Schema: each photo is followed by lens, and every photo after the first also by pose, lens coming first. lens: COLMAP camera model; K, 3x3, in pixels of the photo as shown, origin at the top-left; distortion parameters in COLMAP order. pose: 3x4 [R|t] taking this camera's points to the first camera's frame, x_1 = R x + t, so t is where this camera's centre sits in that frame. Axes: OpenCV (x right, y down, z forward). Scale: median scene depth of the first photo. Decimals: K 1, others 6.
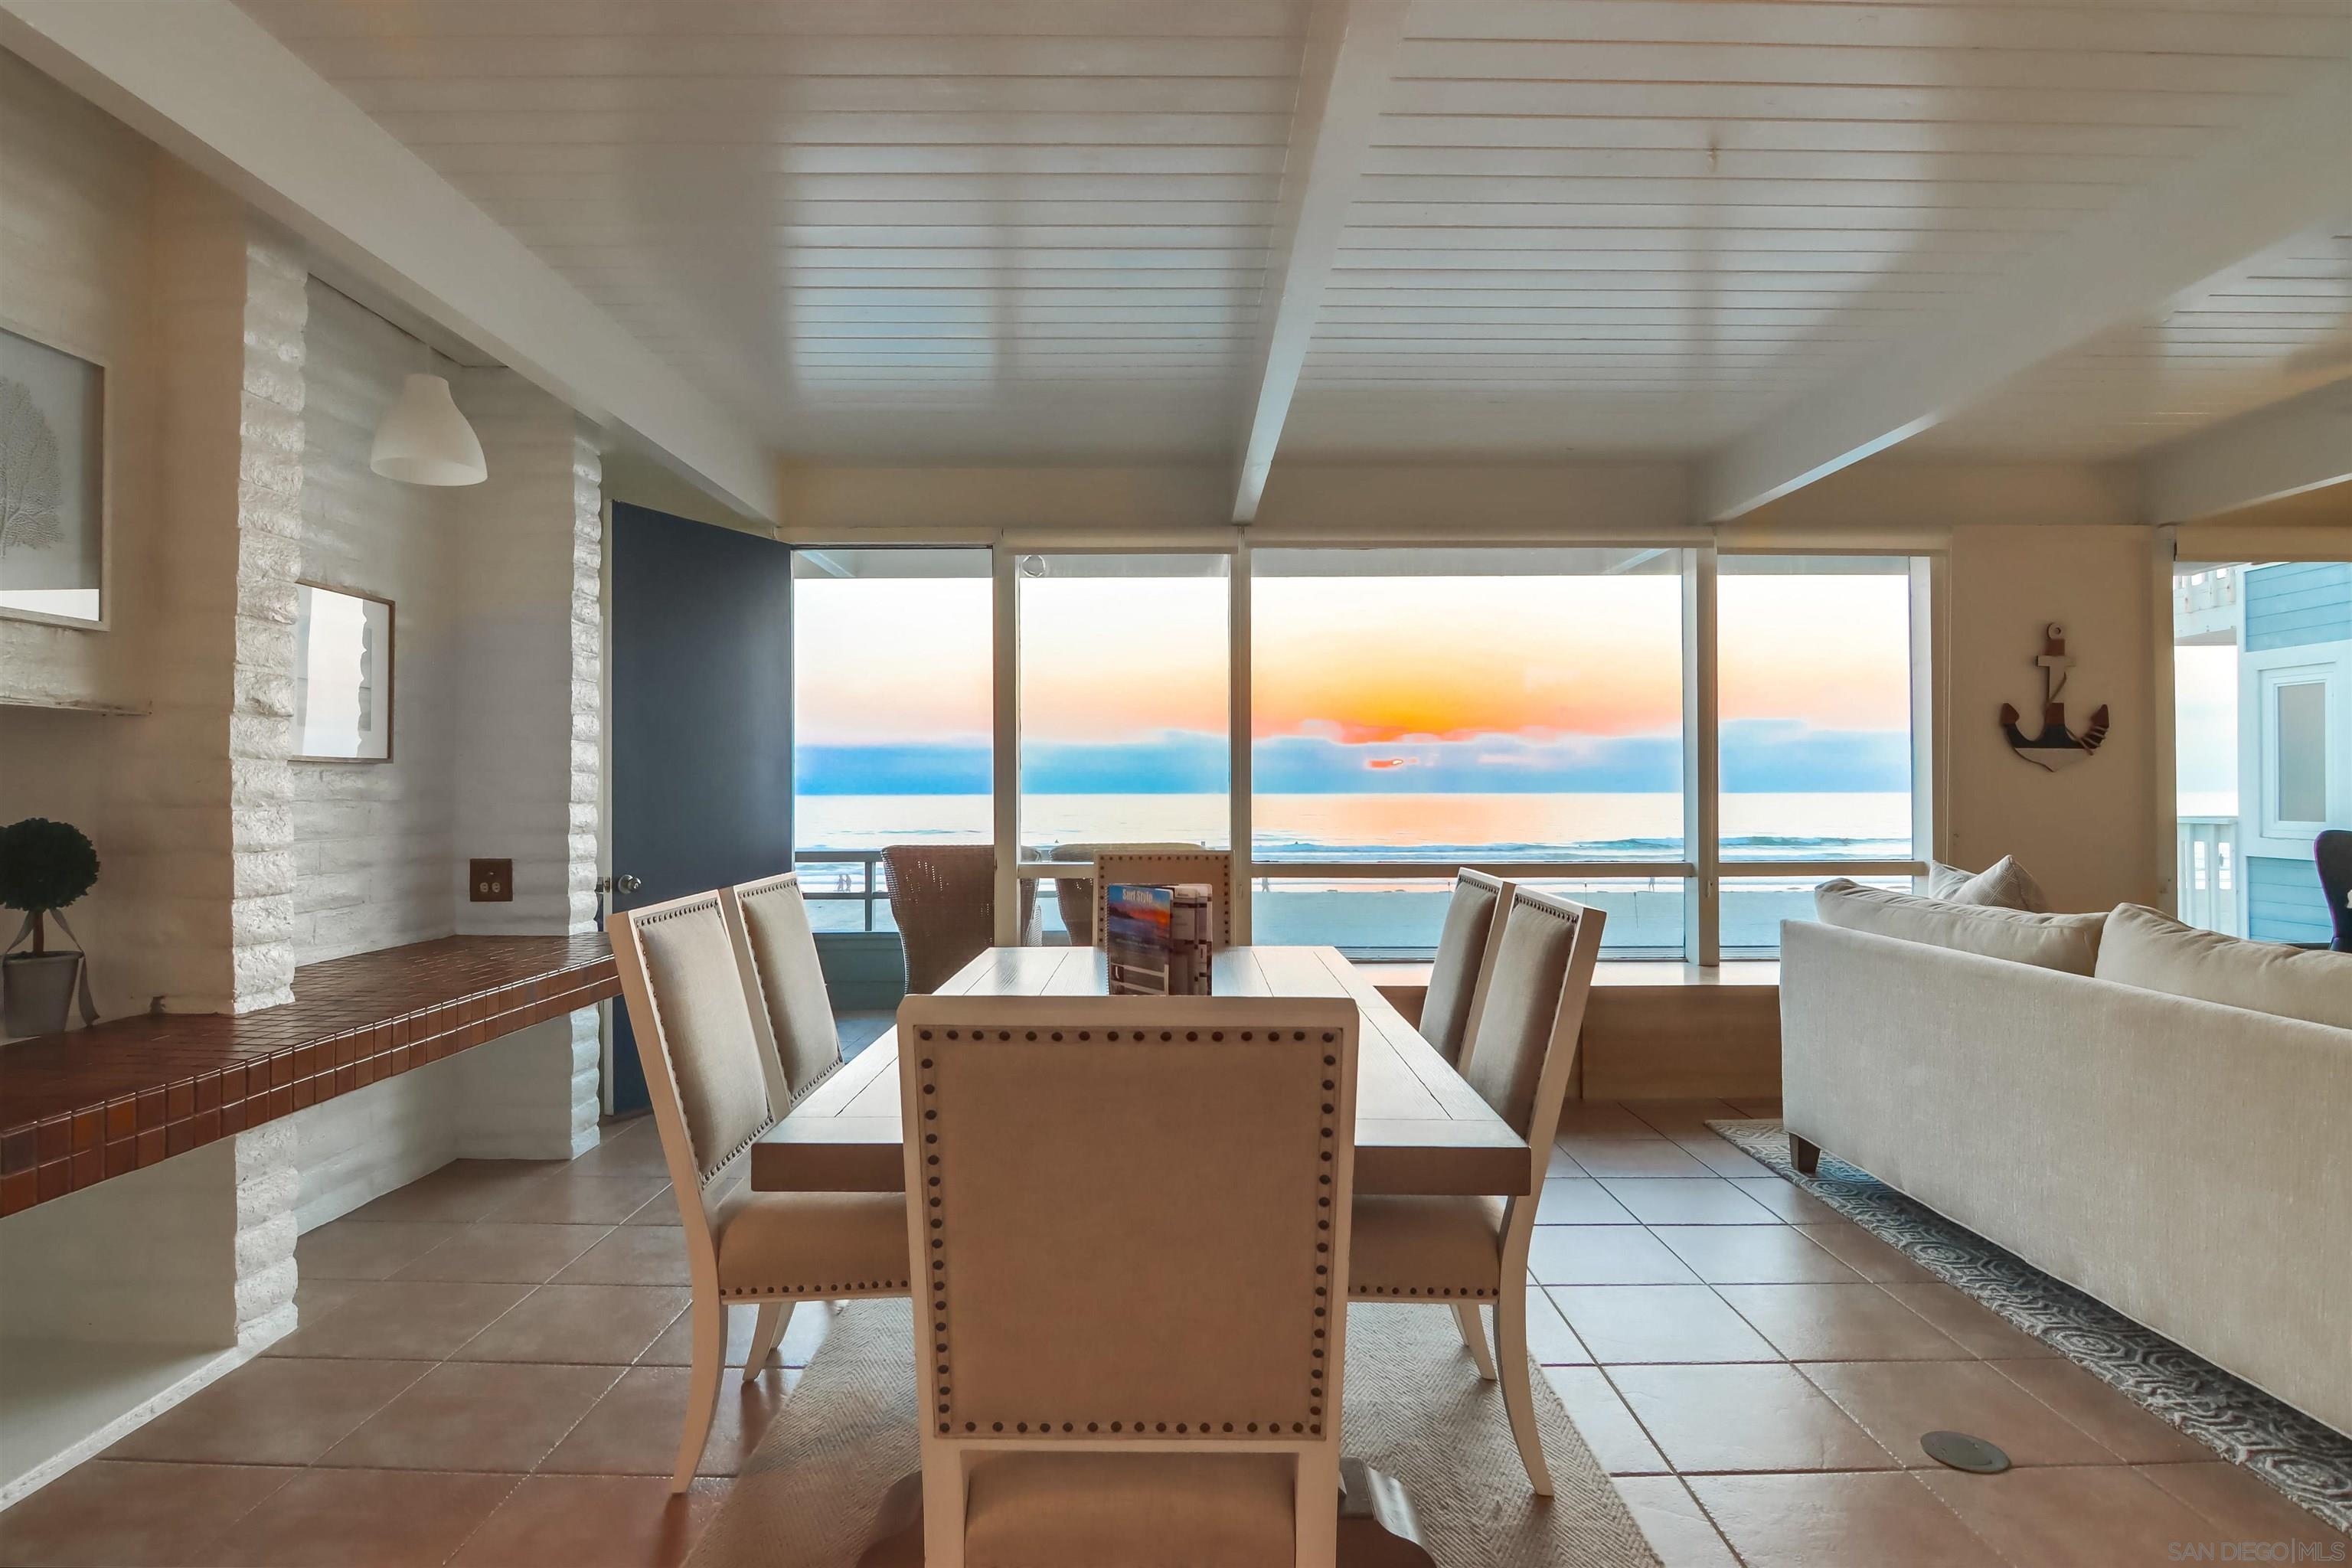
lens RADIAL K [[1218.0, 0, 1185.3], [0, 1218.0, 772.0], [0, 0, 1]] dist [0.002424, -0.014720]
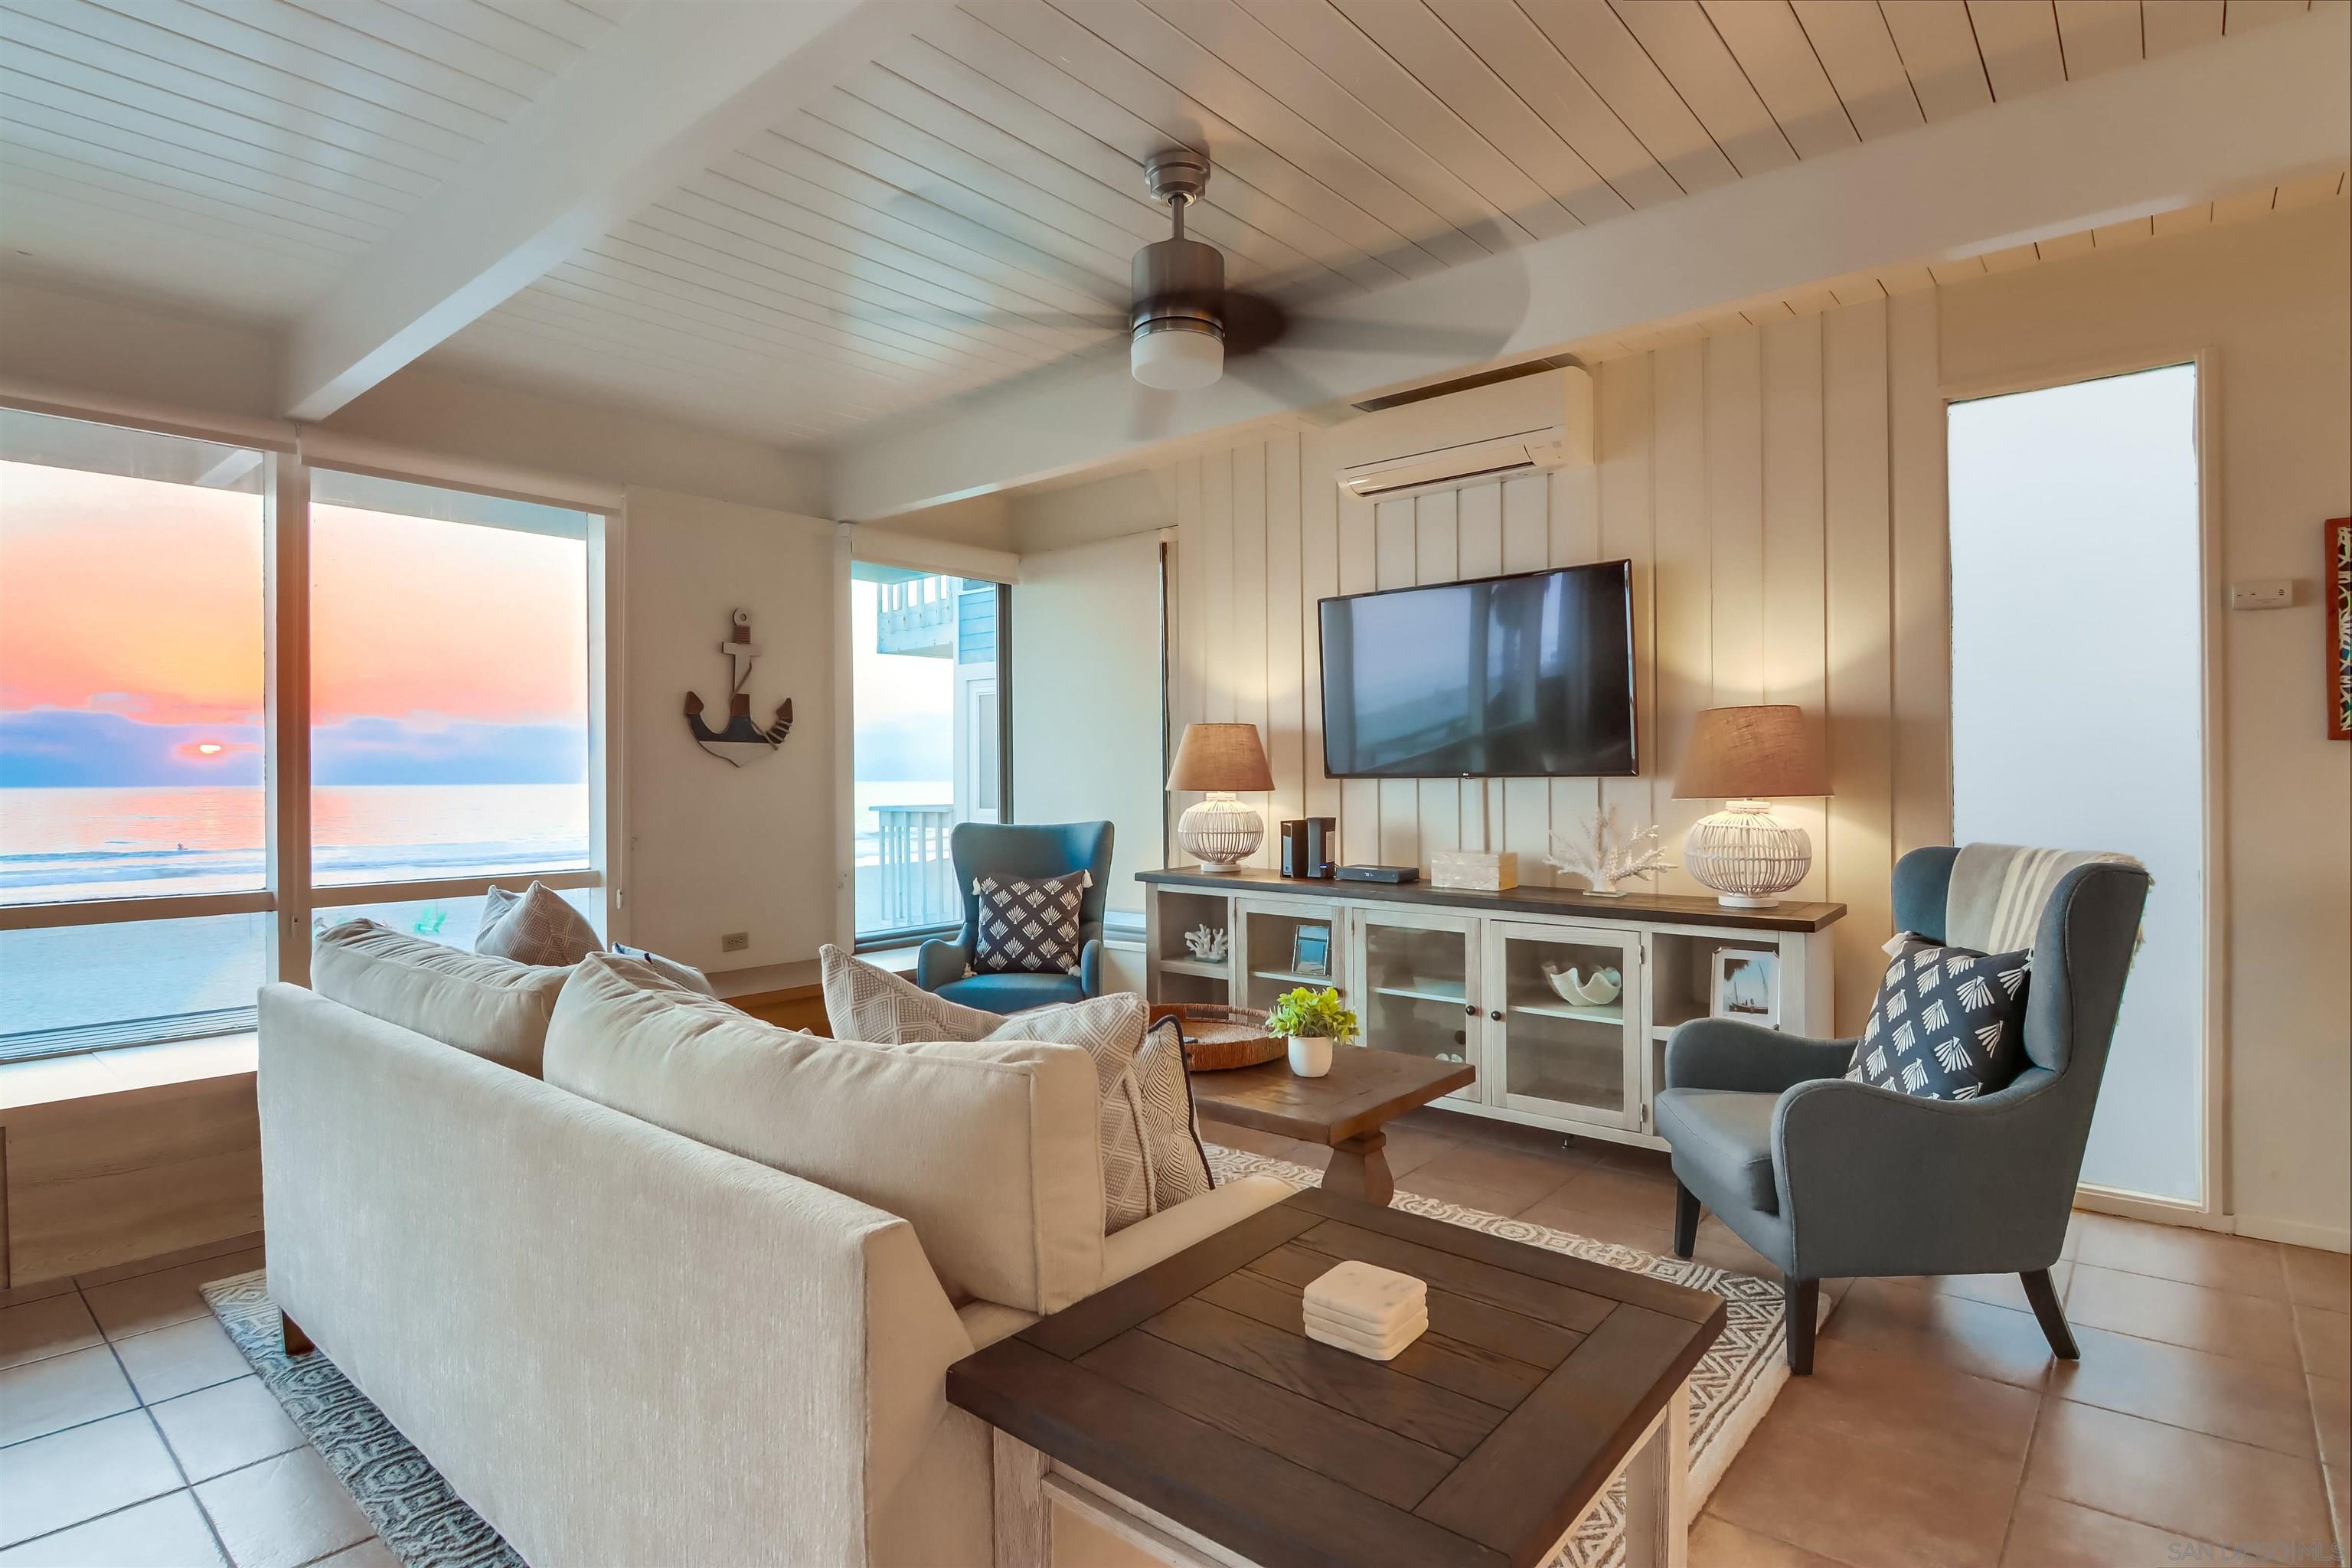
lens RADIAL K [[1218.0, 0, 1185.3], [0, 1218.0, 772.0], [0, 0, 1]] dist [0.002424, -0.014720]
pose [[0.647903, 0.000318, 0.761723, 0.221547], [-0.004917, 0.999981, 0.003765, -0.001757], [-0.761707, -0.006185, 0.647892, 0.128330]]
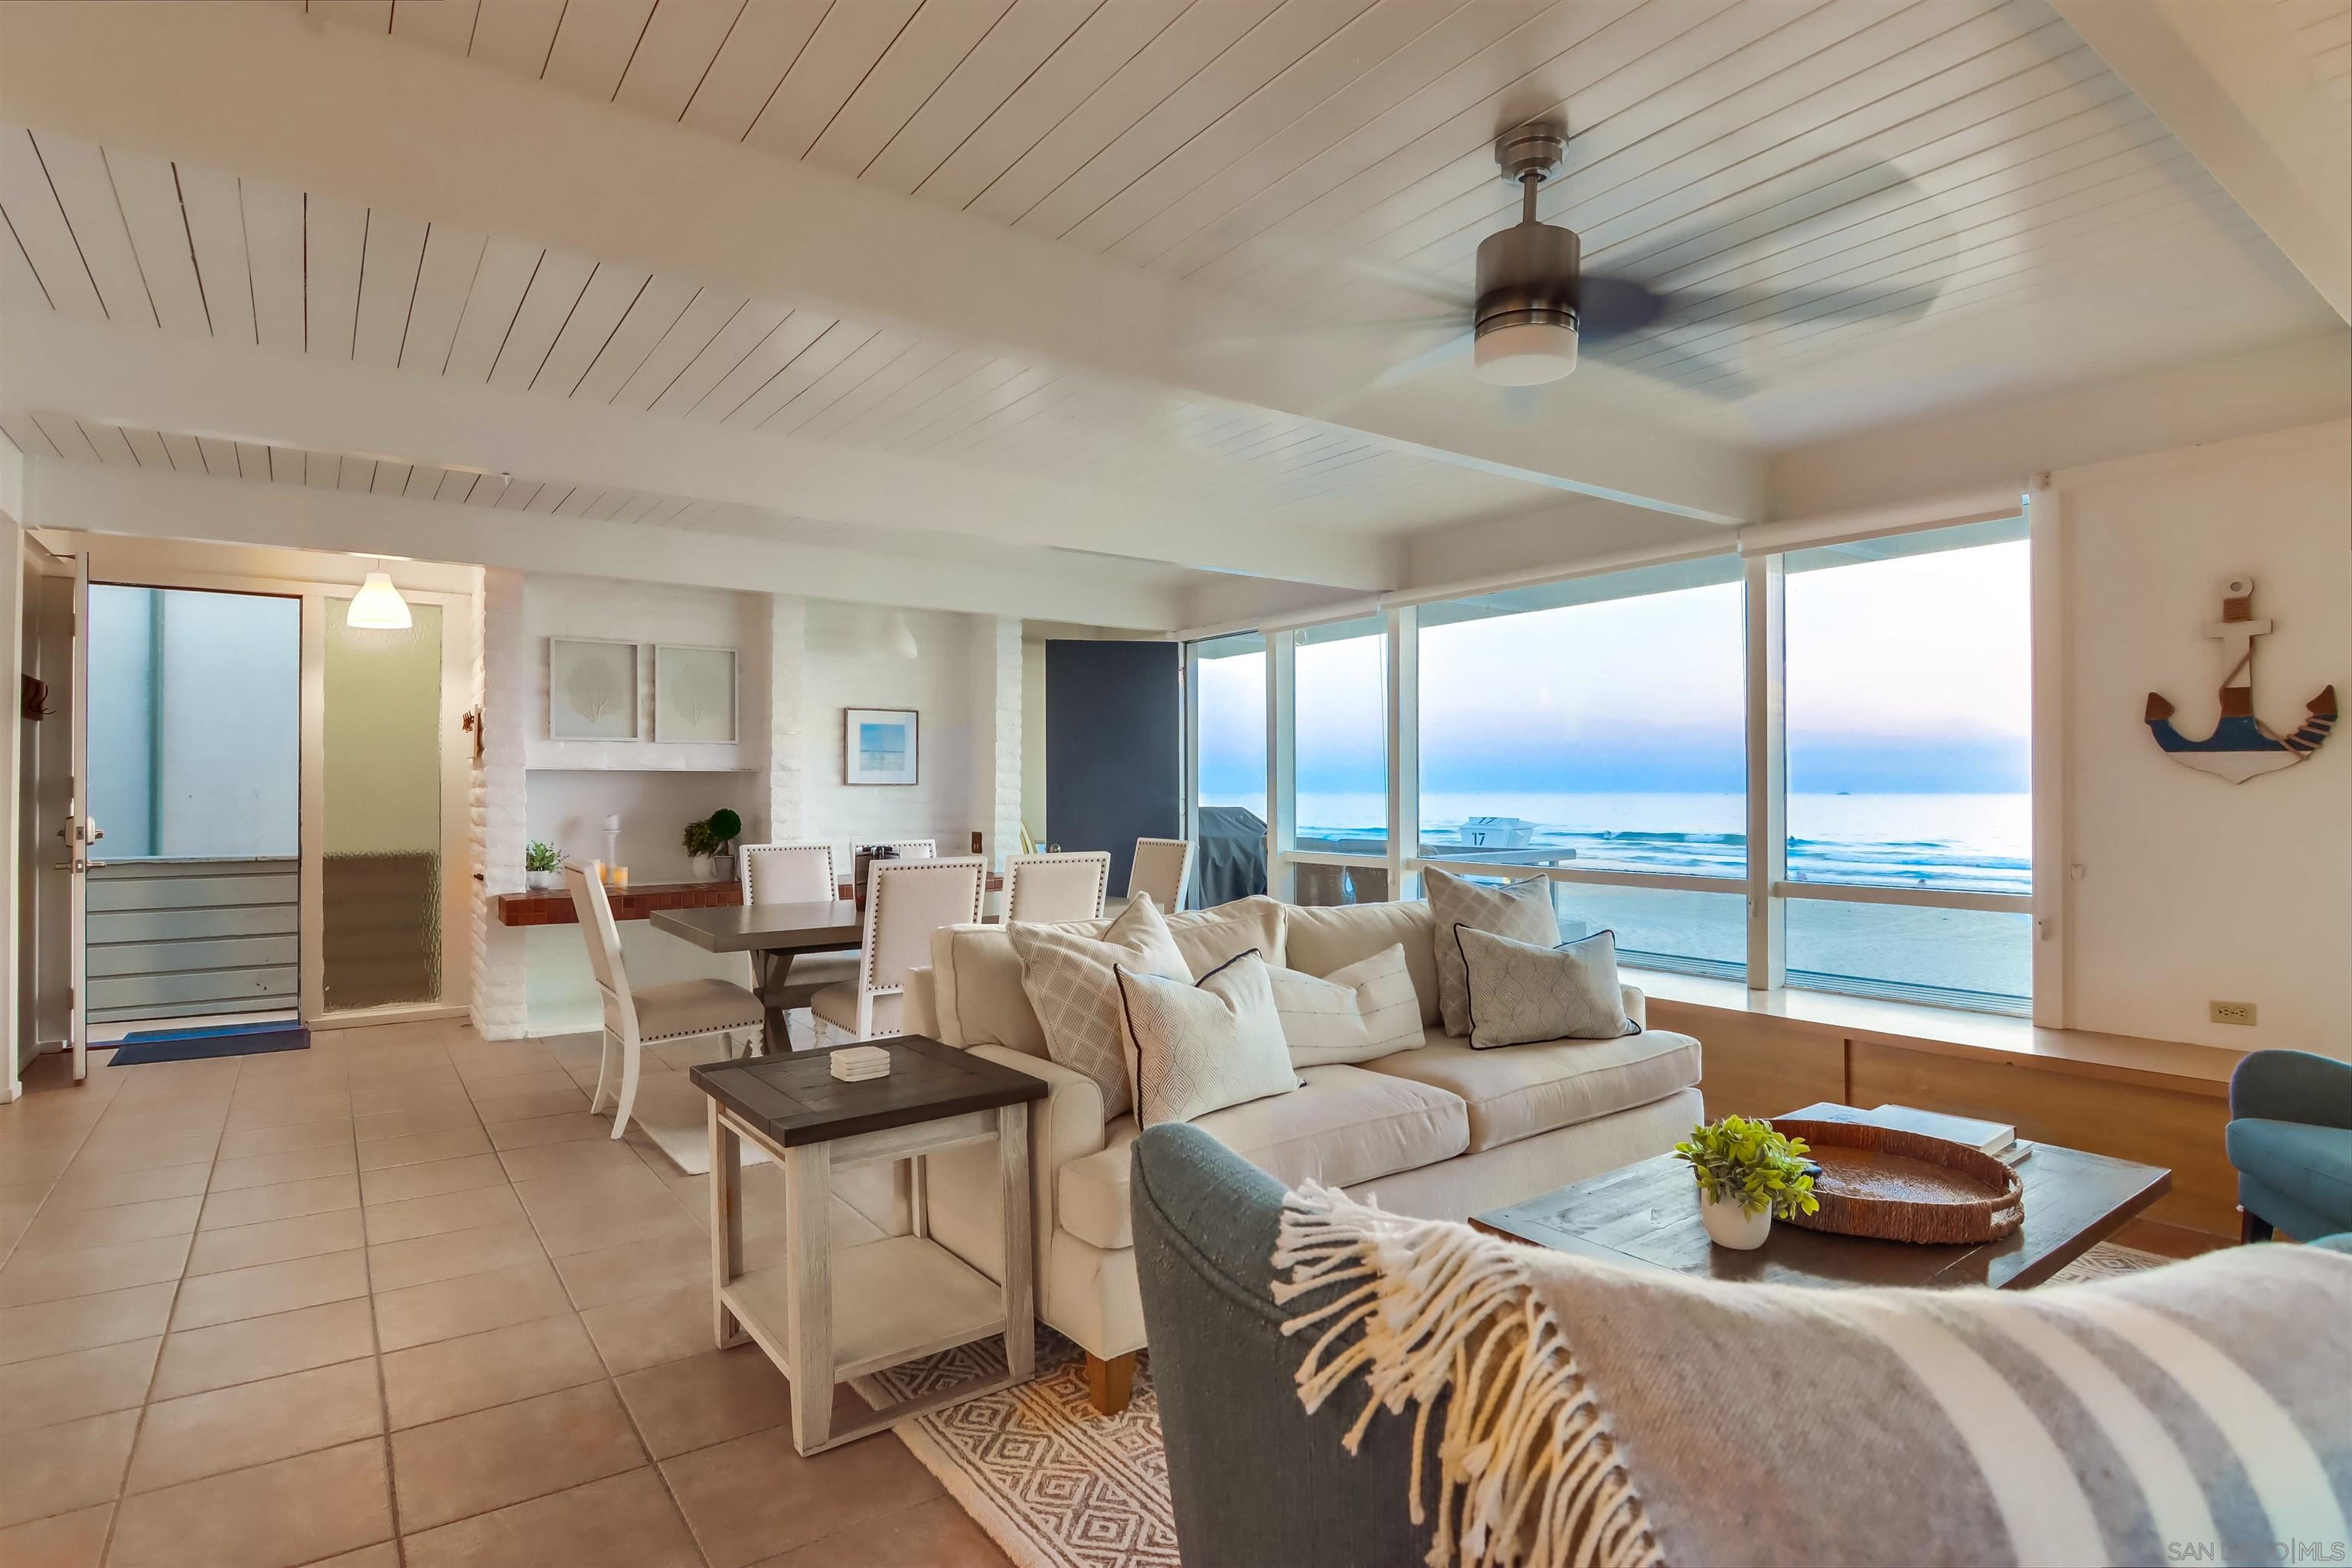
lens RADIAL K [[1218.0, 0, 1185.3], [0, 1218.0, 772.0], [0, 0, 1]] dist [0.002424, -0.014720]
pose [[0.574657, -0.010748, -0.818324, 0.940575], [0.009487, 0.999934, -0.006471, -0.008833], [0.818340, -0.004045, 0.574721, 0.088803]]
